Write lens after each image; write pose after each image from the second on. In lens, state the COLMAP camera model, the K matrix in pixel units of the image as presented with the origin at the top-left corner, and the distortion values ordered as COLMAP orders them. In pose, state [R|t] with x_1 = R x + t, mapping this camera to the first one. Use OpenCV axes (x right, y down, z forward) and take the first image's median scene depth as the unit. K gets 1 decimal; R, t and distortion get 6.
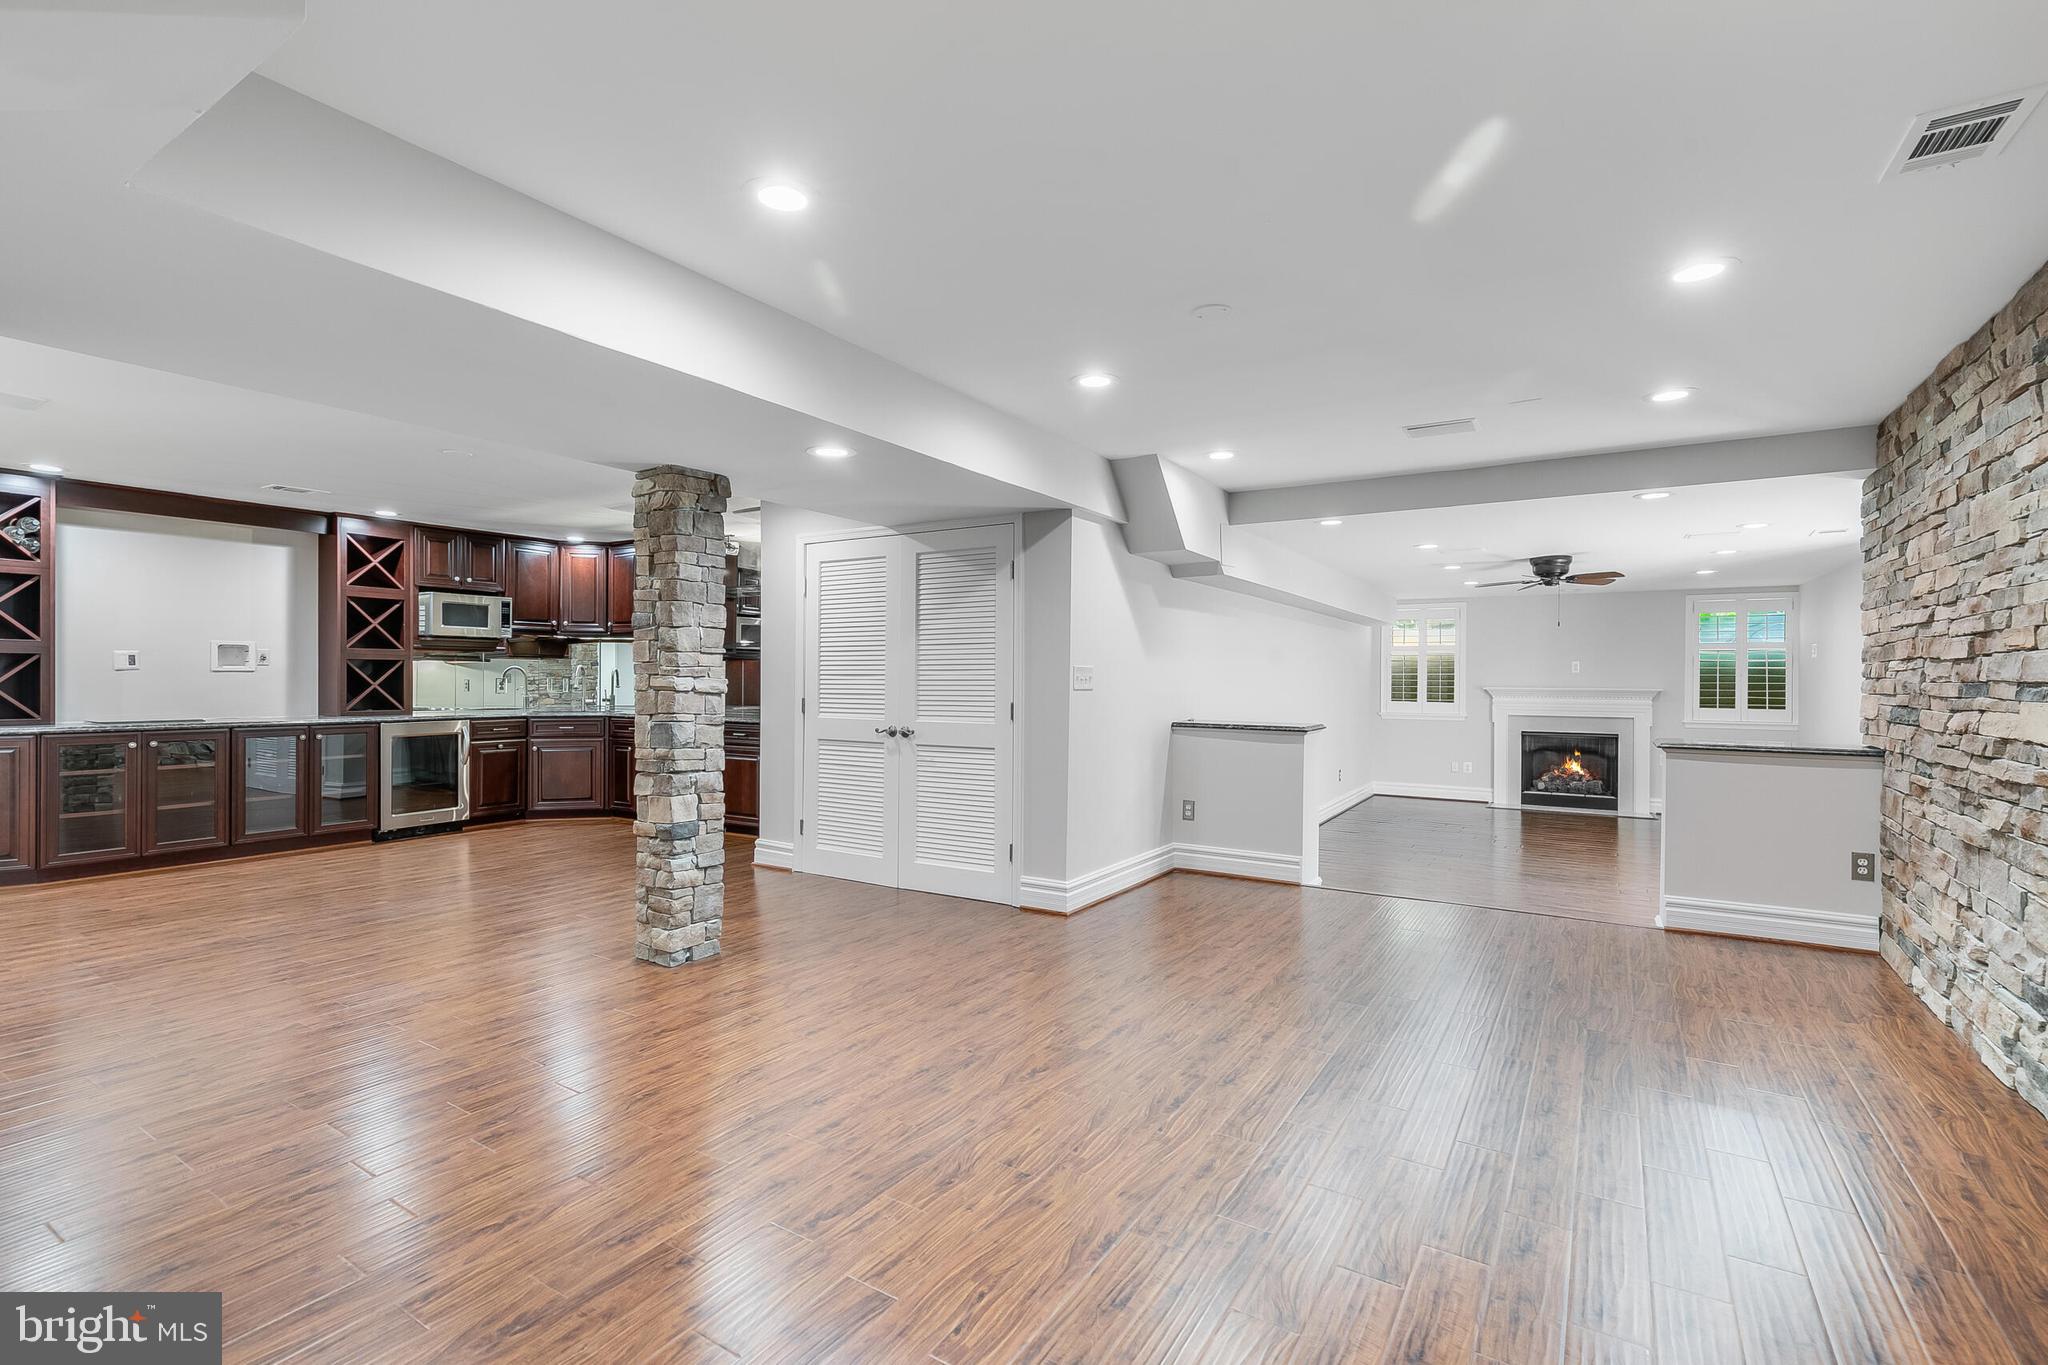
lens RADIAL K [[918.0, 0, 1032.5], [0, 918.0, 679.1], [0, 0, 1]] dist [0.003076, -0.000727]
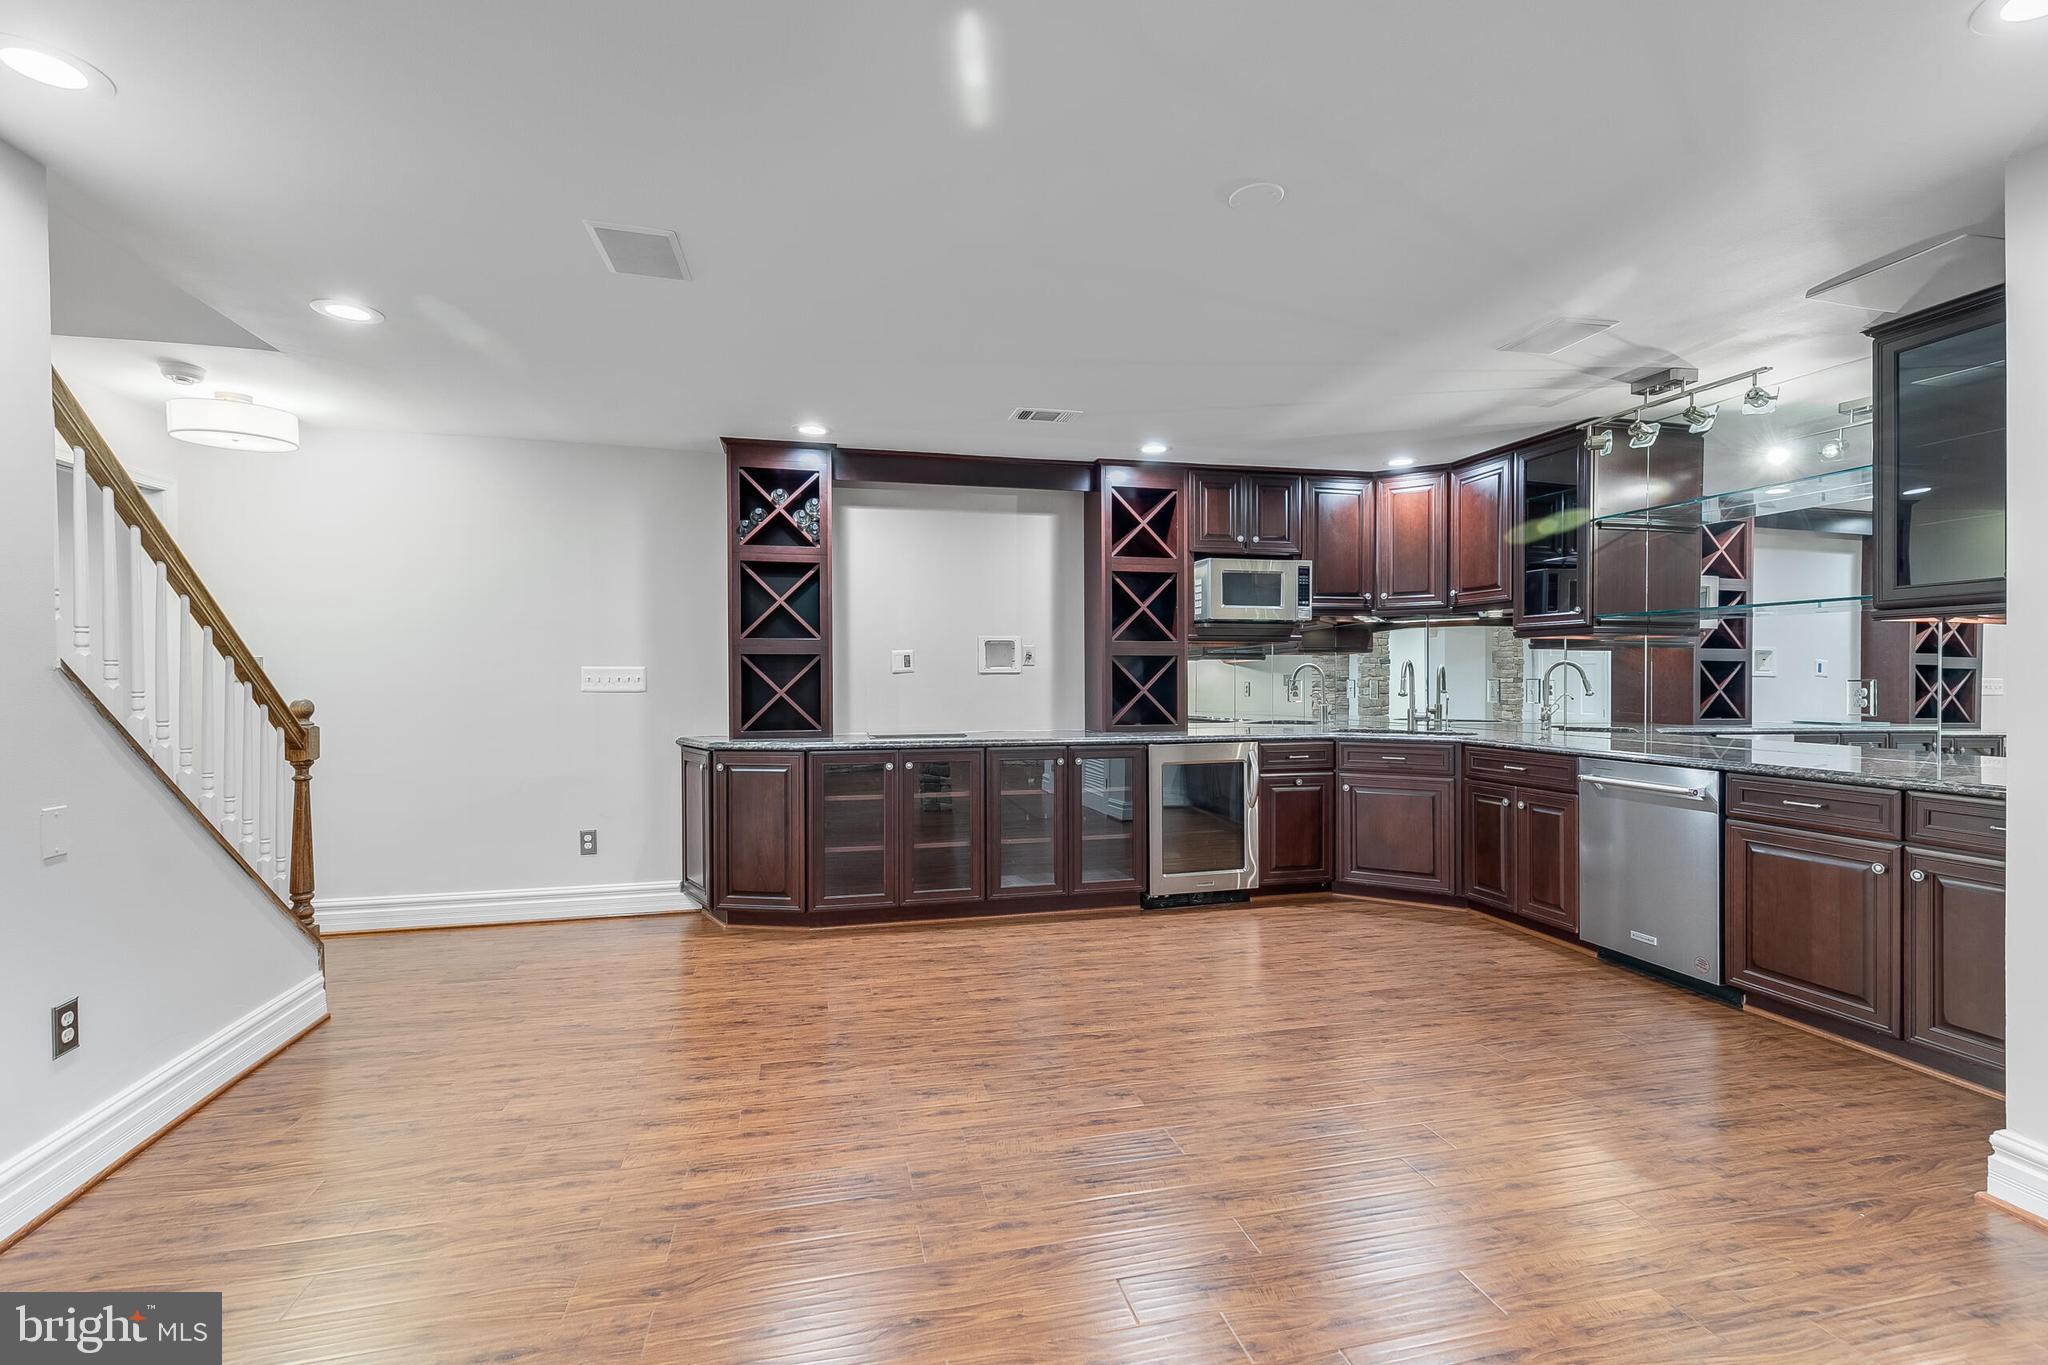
lens RADIAL K [[918.0, 0, 1029.2], [0, 918.0, 683.5], [0, 0, 1]] dist [0.003076, -0.000727]
pose [[0.711231, -0.002033, -0.702955, -0.337625], [0.004558, 0.999988, 0.001719, -0.000913], [0.702944, -0.004426, 0.711232, 0.526419]]
